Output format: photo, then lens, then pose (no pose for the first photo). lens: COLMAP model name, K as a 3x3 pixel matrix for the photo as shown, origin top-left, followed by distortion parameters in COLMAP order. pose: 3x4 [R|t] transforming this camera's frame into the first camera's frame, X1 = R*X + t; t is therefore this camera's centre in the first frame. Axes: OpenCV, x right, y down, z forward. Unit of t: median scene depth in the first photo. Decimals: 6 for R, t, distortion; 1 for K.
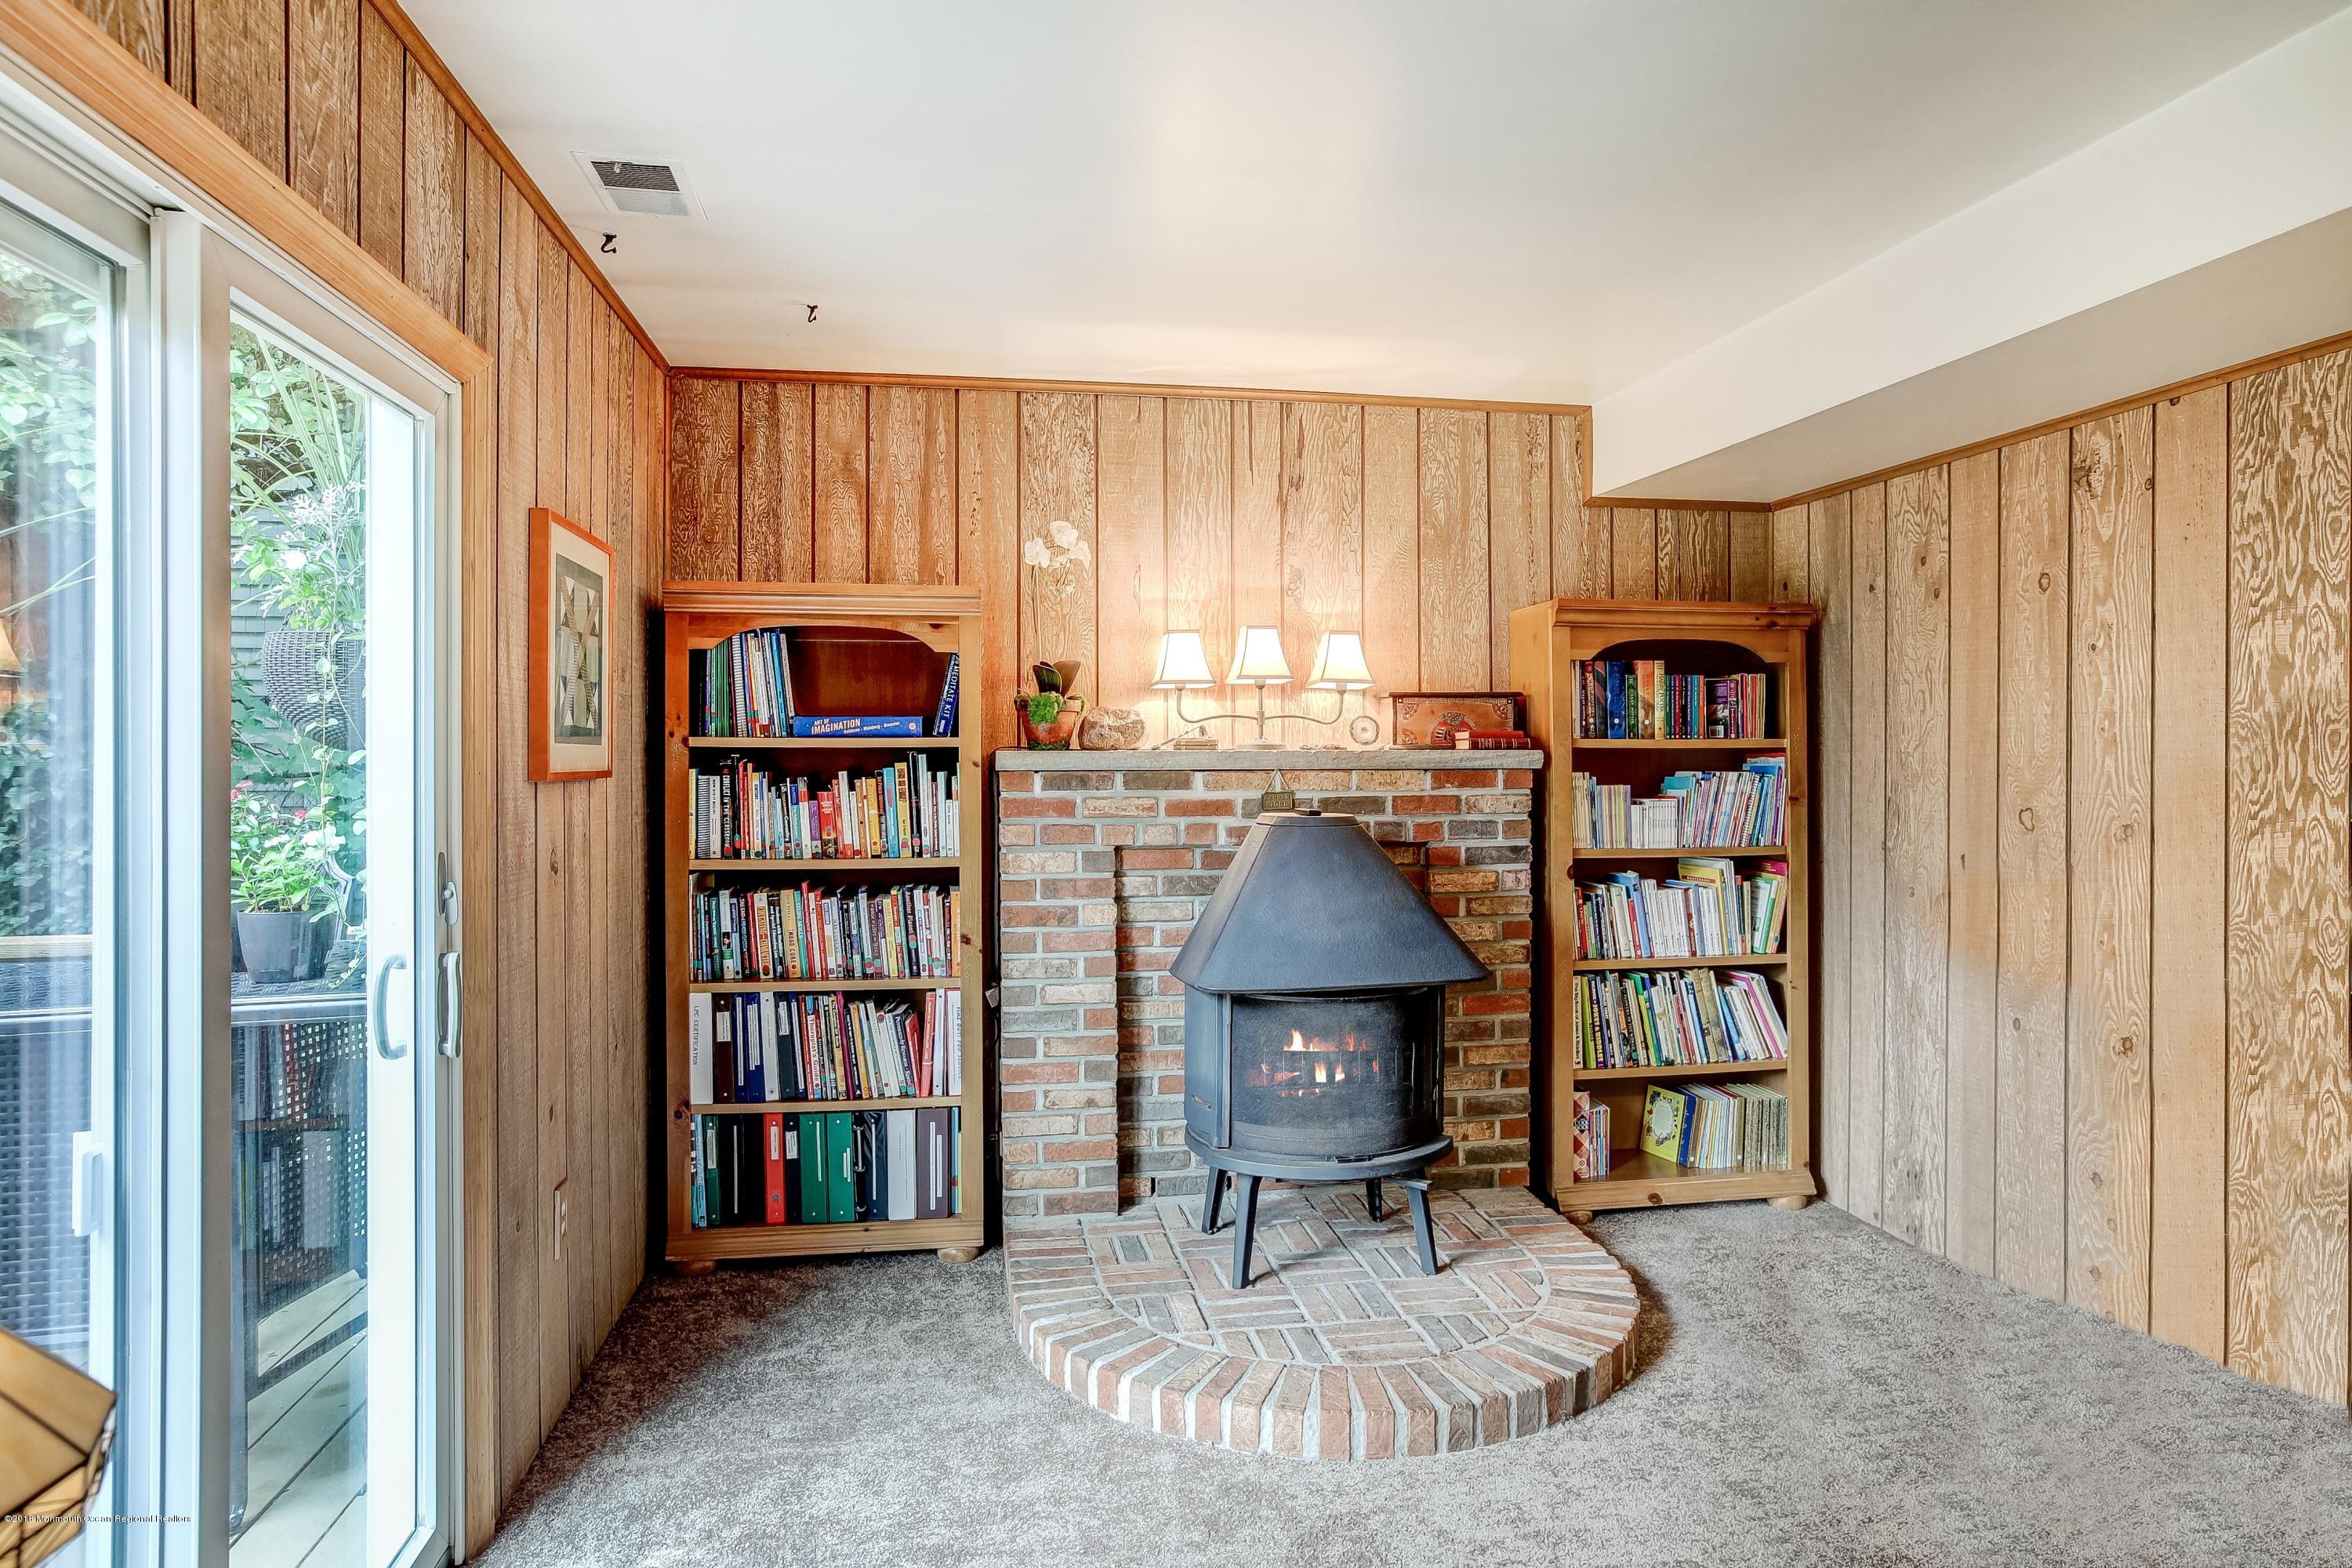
lens RADIAL K [[1148.7, 0, 1176.0], [0, 1148.7, 784.0], [0, 0, 1]] dist [-0.044783, 0.000257]
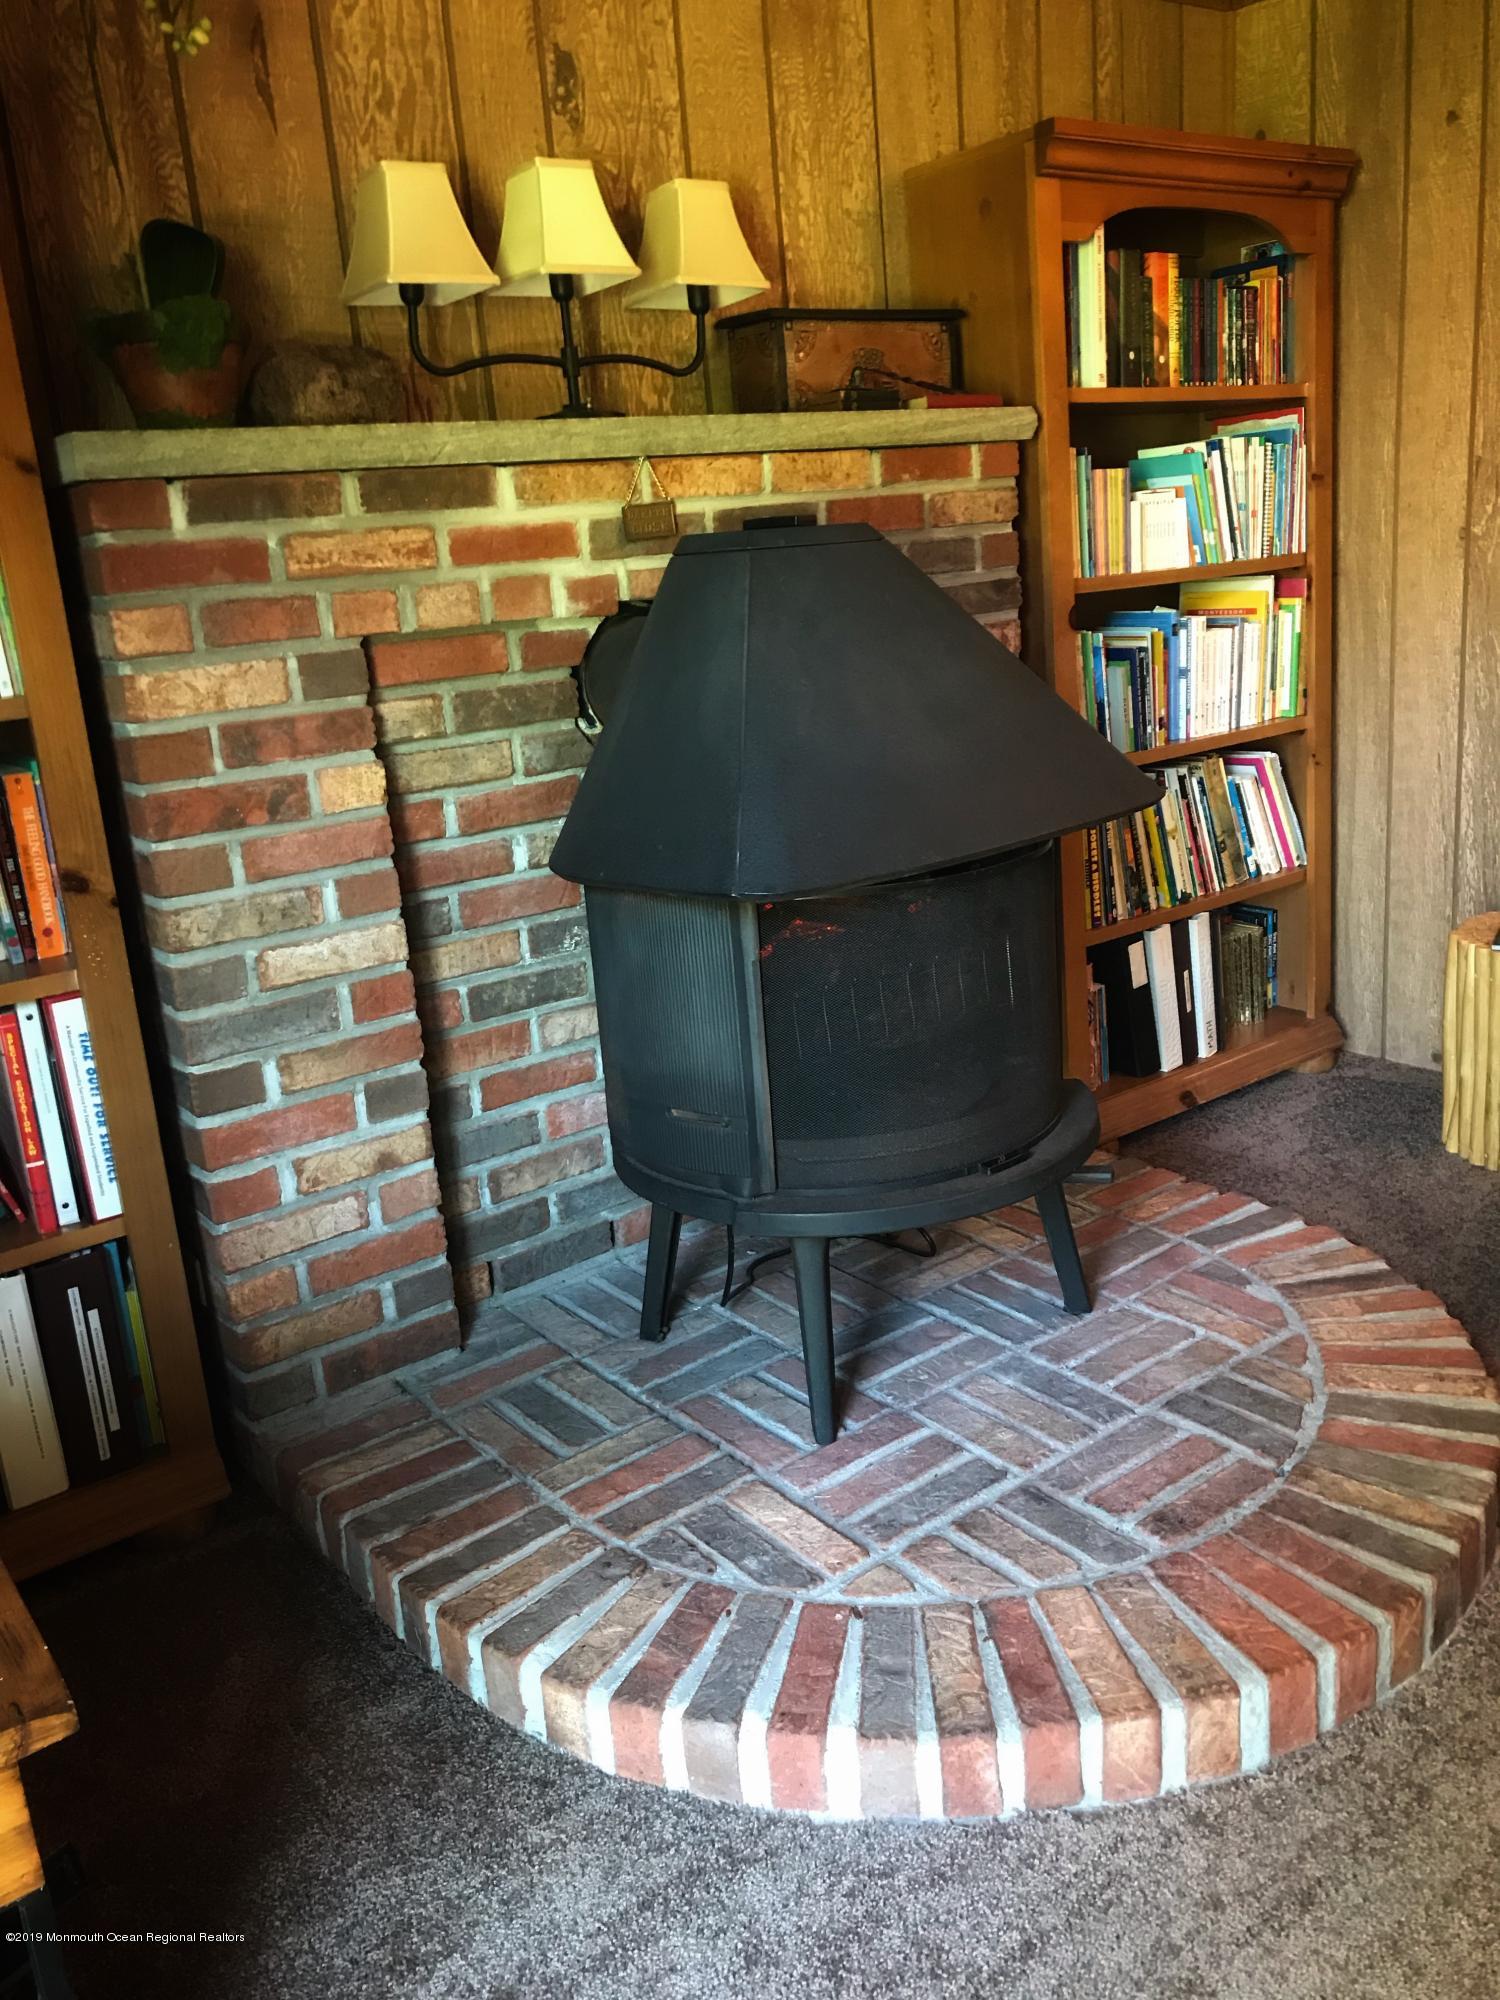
lens RADIAL K [[1546.1, 0, 748.0], [0, 1546.1, 941.4], [0, 0, 1]] dist [0.006595, 0.001523]
pose [[0.900113, -0.176630, 0.398244, -0.184247], [0.084466, 0.967534, 0.238210, 0.036479], [-0.427390, -0.180777, 0.885809, 0.346704]]
